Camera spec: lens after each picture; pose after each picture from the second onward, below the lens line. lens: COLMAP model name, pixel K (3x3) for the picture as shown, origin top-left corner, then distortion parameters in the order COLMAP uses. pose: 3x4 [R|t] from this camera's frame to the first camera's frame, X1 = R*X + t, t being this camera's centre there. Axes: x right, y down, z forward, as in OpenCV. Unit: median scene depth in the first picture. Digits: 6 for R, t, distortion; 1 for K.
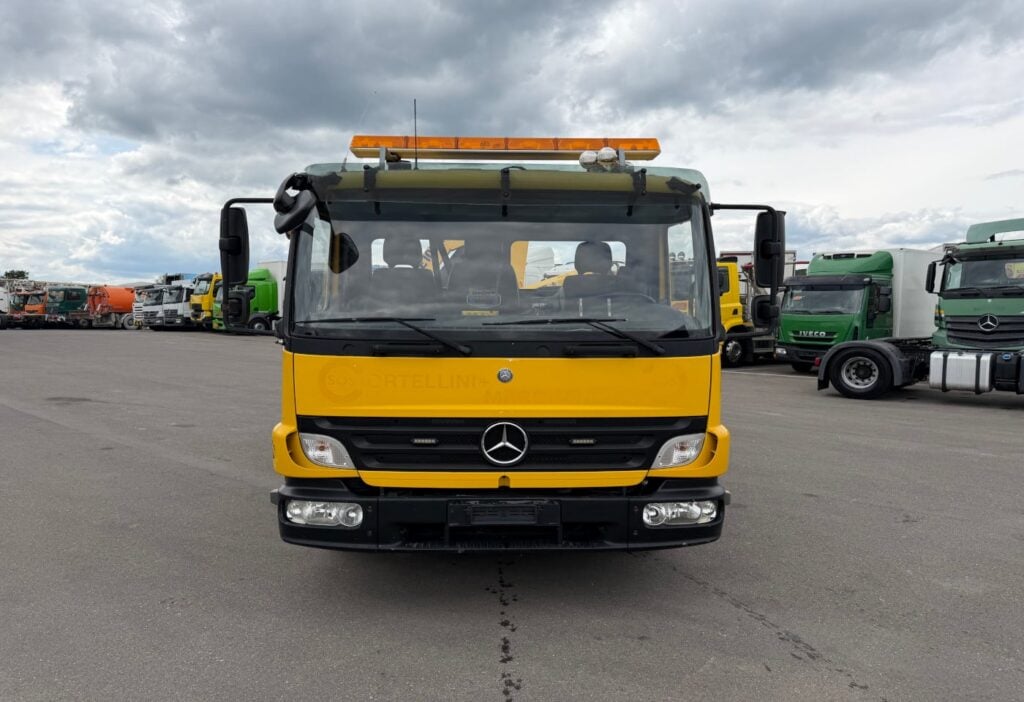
lens RADIAL K [[732.1, 0, 507.2], [0, 732.1, 351.2], [0, 0, 1]] dist [0.033157, -0.035828]
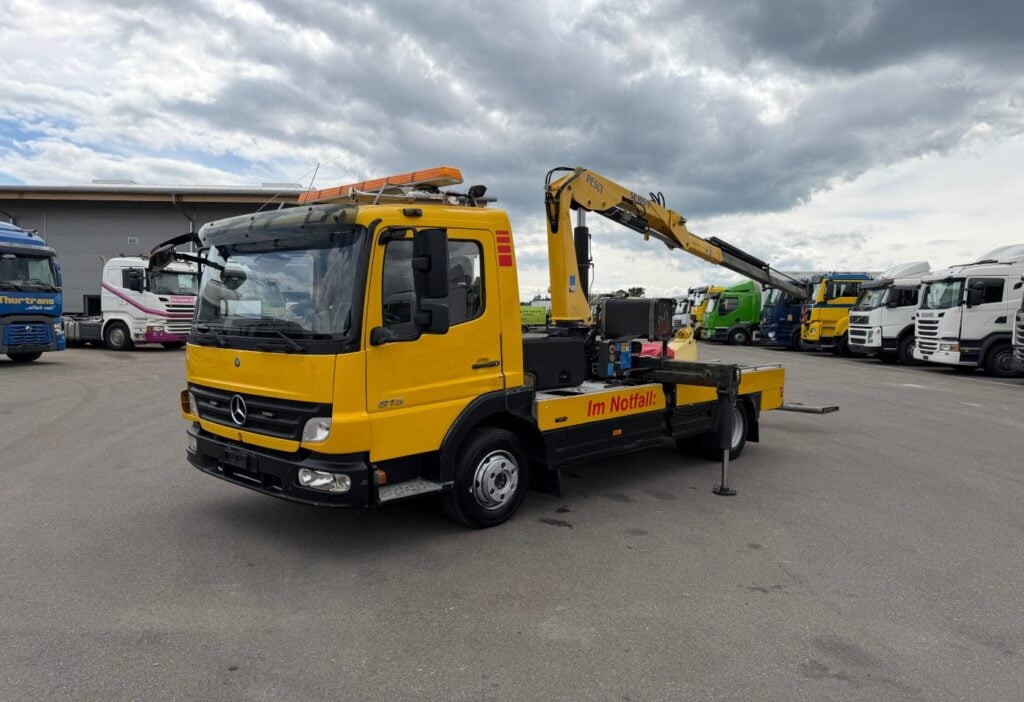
lens RADIAL K [[732.1, 0, 509.4], [0, 732.1, 385.8], [0, 0, 1]] dist [0.033157, -0.035828]
pose [[0.711370, 0.071274, -0.699194, 1.112940], [-0.050004, 0.997456, 0.050803, -0.015366], [0.701036, -0.001177, 0.713125, 0.285368]]
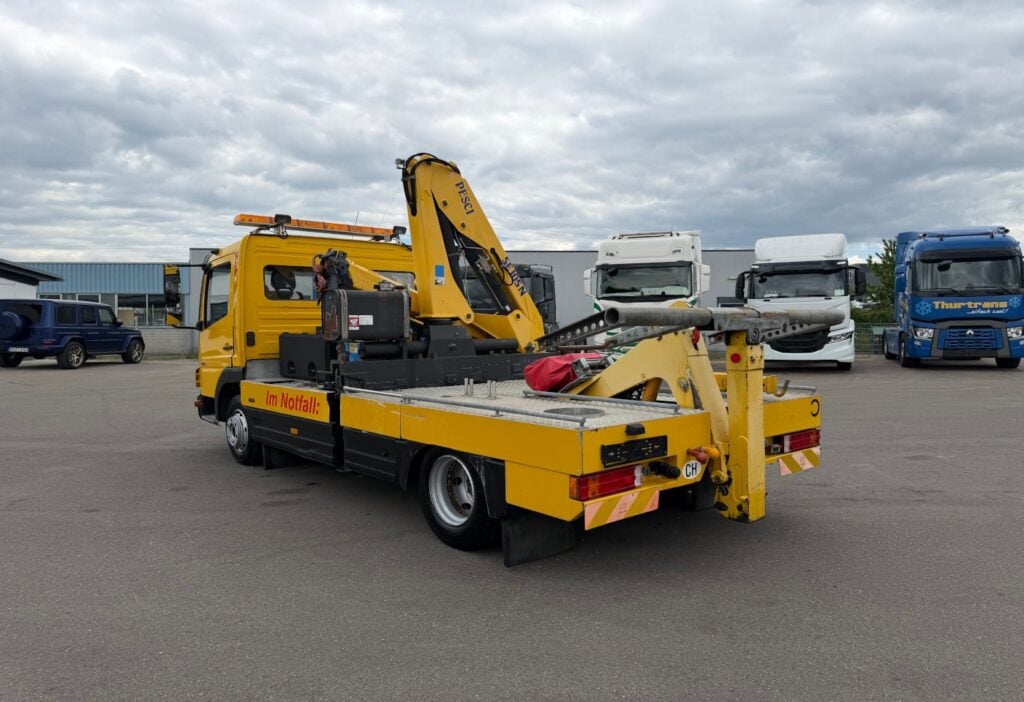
lens RADIAL K [[732.1, 0, 542.5], [0, 732.1, 369.8], [0, 0, 1]] dist [0.033157, -0.035828]
pose [[-0.786706, 0.043351, -0.615803, 0.747674], [-0.026808, 0.994191, 0.104237, -0.138700], [0.616745, 0.098513, -0.780974, 2.850656]]
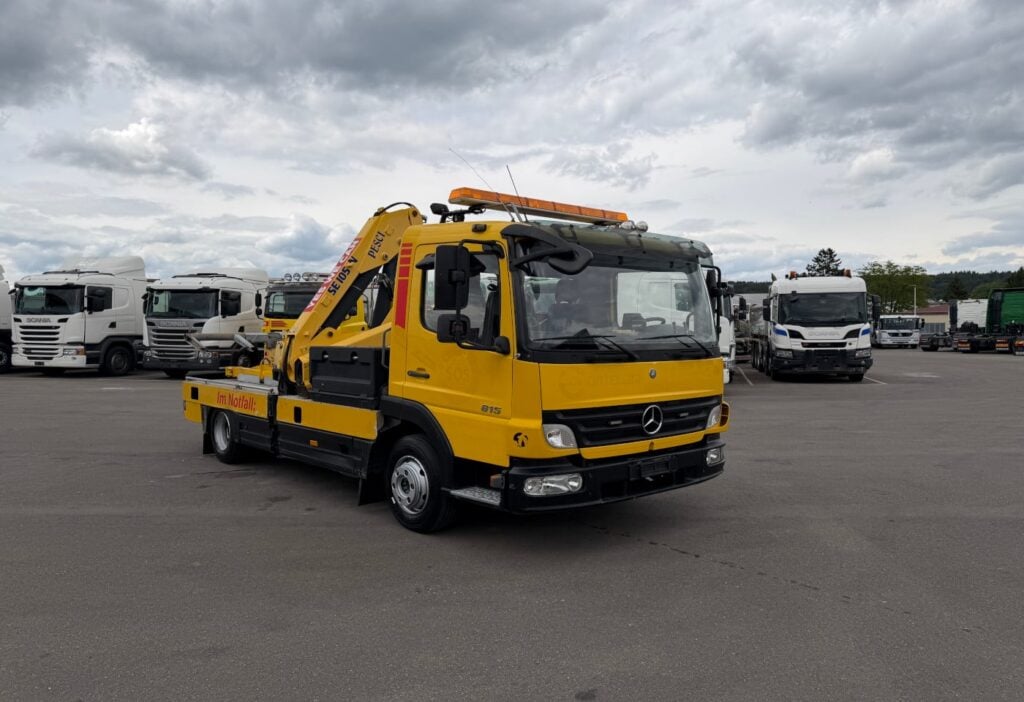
lens RADIAL K [[732.1, 0, 510.1], [0, 732.1, 360.8], [0, 0, 1]] dist [0.033157, -0.035828]
pose [[0.777987, -0.028878, 0.627617, -0.936413], [0.036079, 0.999348, 0.001259, -0.004045], [-0.627244, 0.021664, 0.778522, 0.023394]]
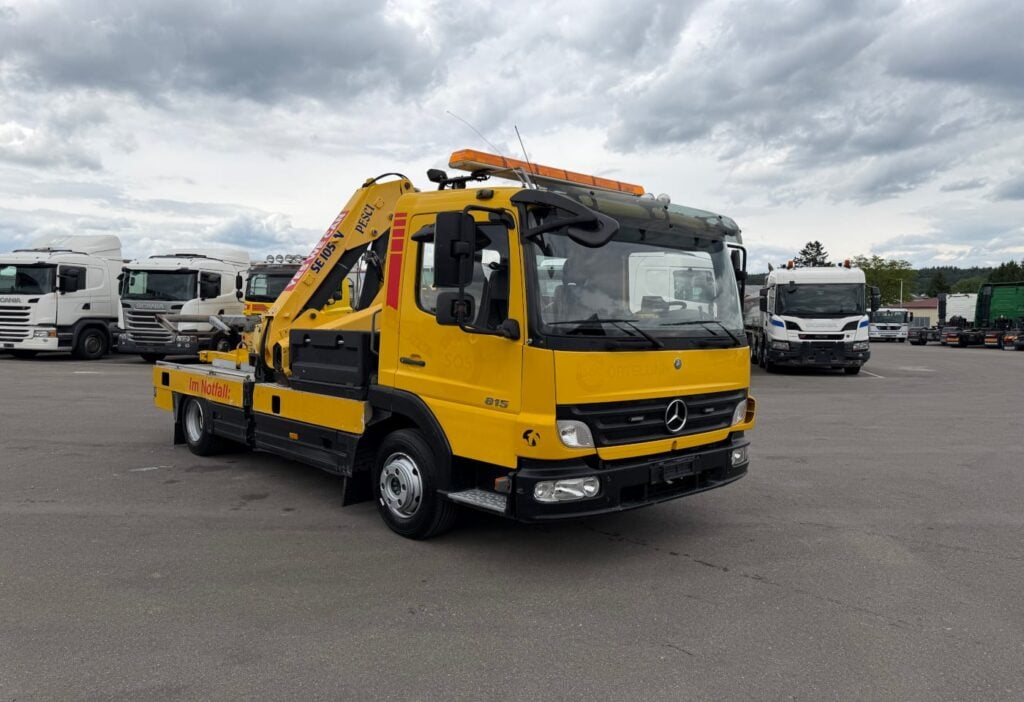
lens RADIAL K [[732.1, 0, 508.2], [0, 732.1, 361.6], [0, 0, 1]] dist [0.033157, -0.035828]
pose [[0.766914, -0.029449, 0.641074, -0.872863], [0.023230, 0.999566, 0.018126, -0.001432], [-0.641330, 0.000991, 0.767265, 0.152619]]
